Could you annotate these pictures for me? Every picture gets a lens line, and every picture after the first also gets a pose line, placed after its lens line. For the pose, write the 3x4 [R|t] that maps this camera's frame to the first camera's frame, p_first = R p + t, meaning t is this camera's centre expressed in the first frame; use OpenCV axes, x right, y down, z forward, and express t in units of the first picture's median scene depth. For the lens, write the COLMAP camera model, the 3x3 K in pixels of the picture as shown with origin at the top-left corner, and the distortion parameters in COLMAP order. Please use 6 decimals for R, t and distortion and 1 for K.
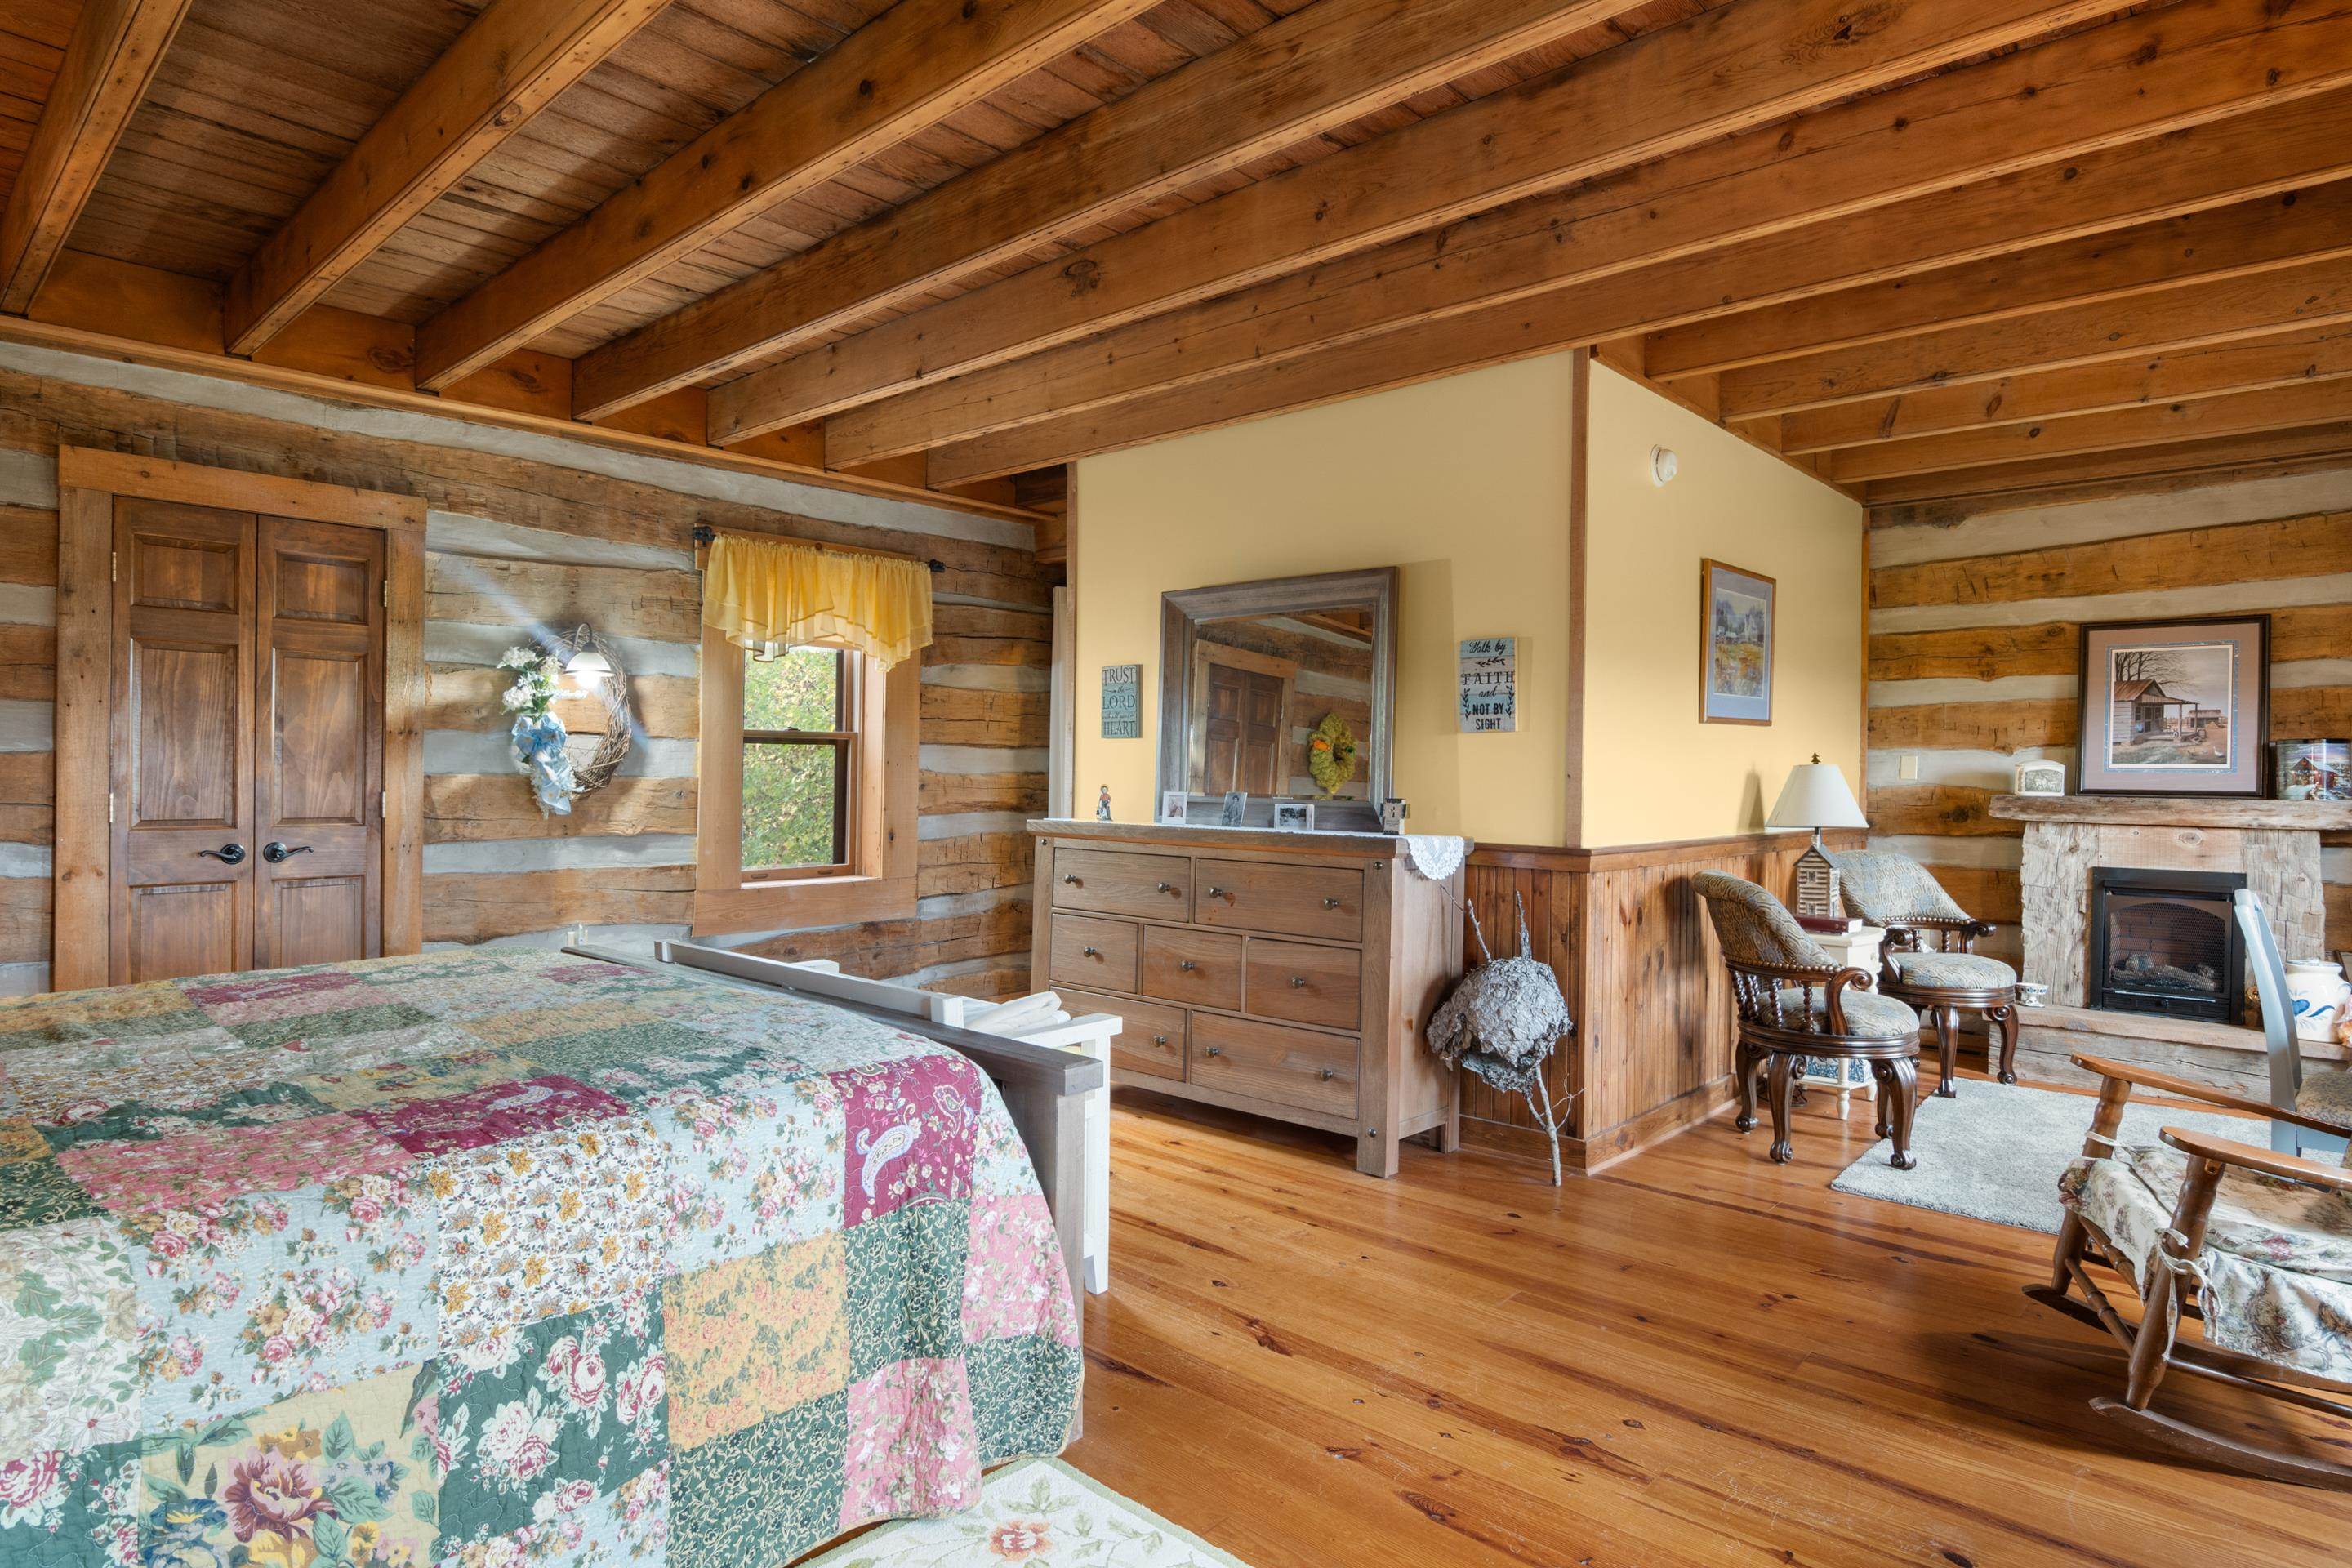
lens RADIAL K [[1299.6, 0, 1163.5], [0, 1299.6, 766.8], [0, 0, 1]] dist [-0.000663, -0.006929]
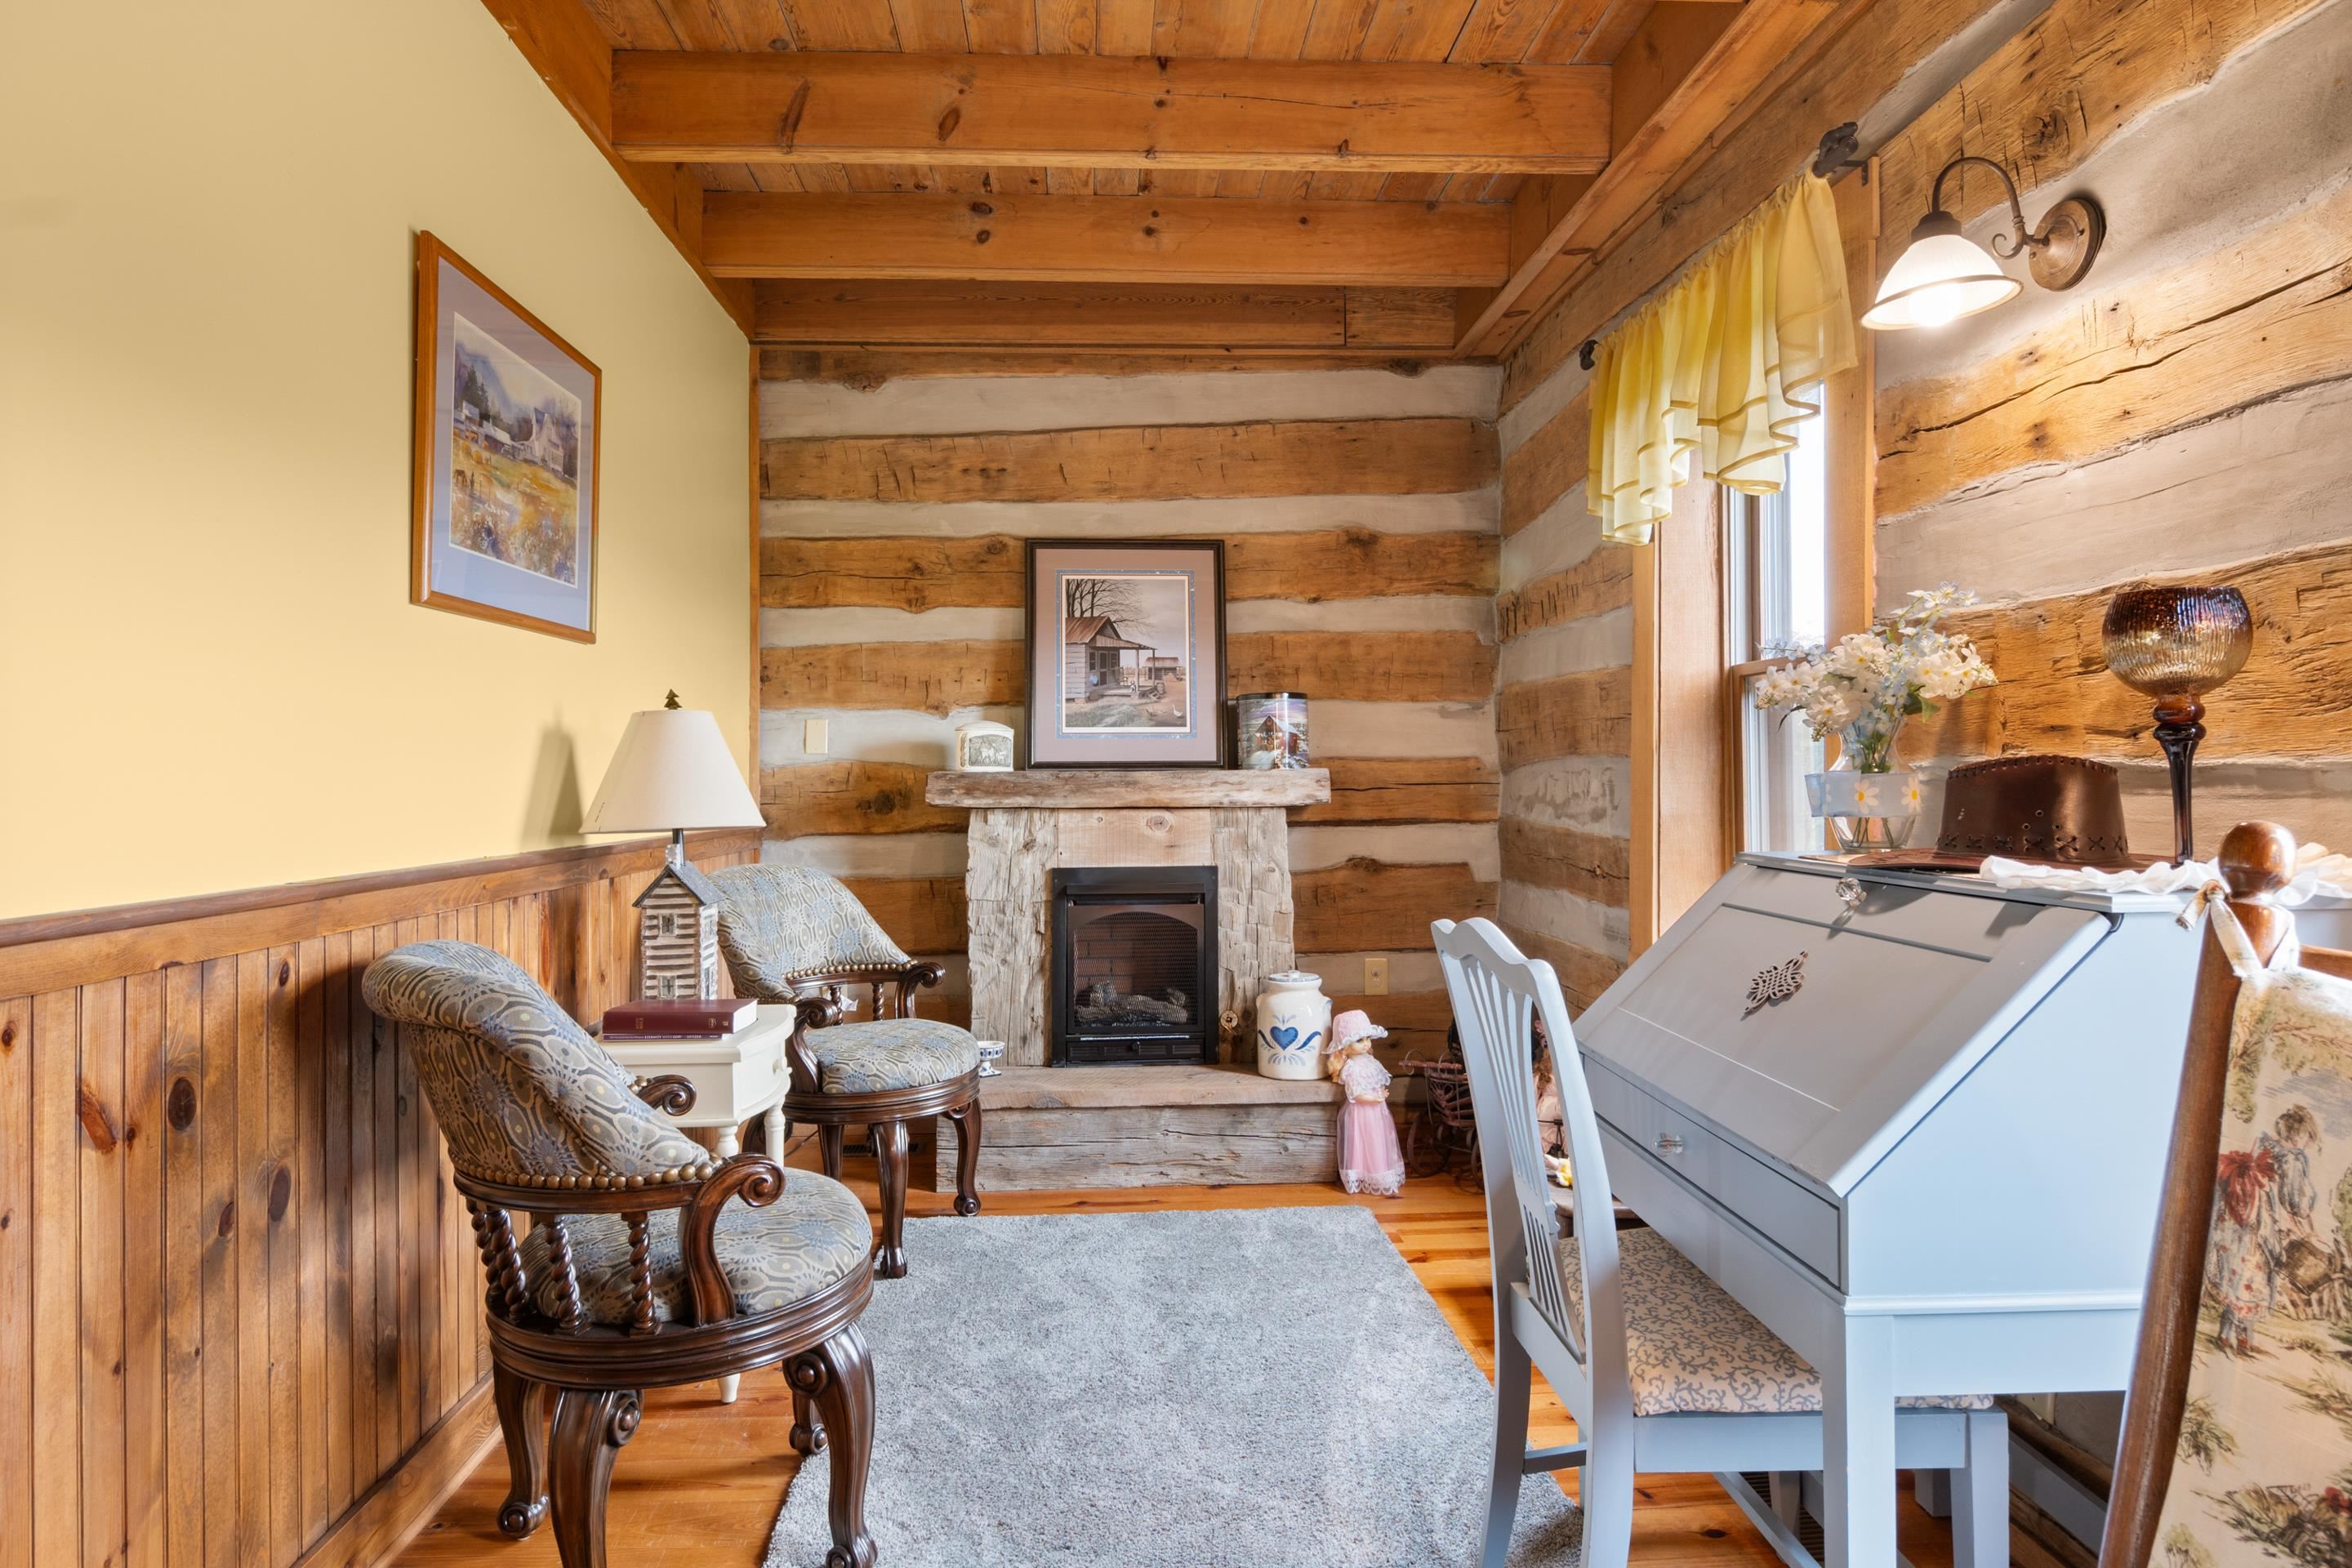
lens RADIAL K [[1299.6, 0, 1163.5], [0, 1299.6, 766.8], [0, 0, 1]] dist [-0.000663, -0.006929]
pose [[0.696324, -0.008307, 0.717679, 0.245773], [0.011795, 0.999930, 0.000130, 0.021631], [-0.717630, 0.008375, 0.696374, 0.459041]]
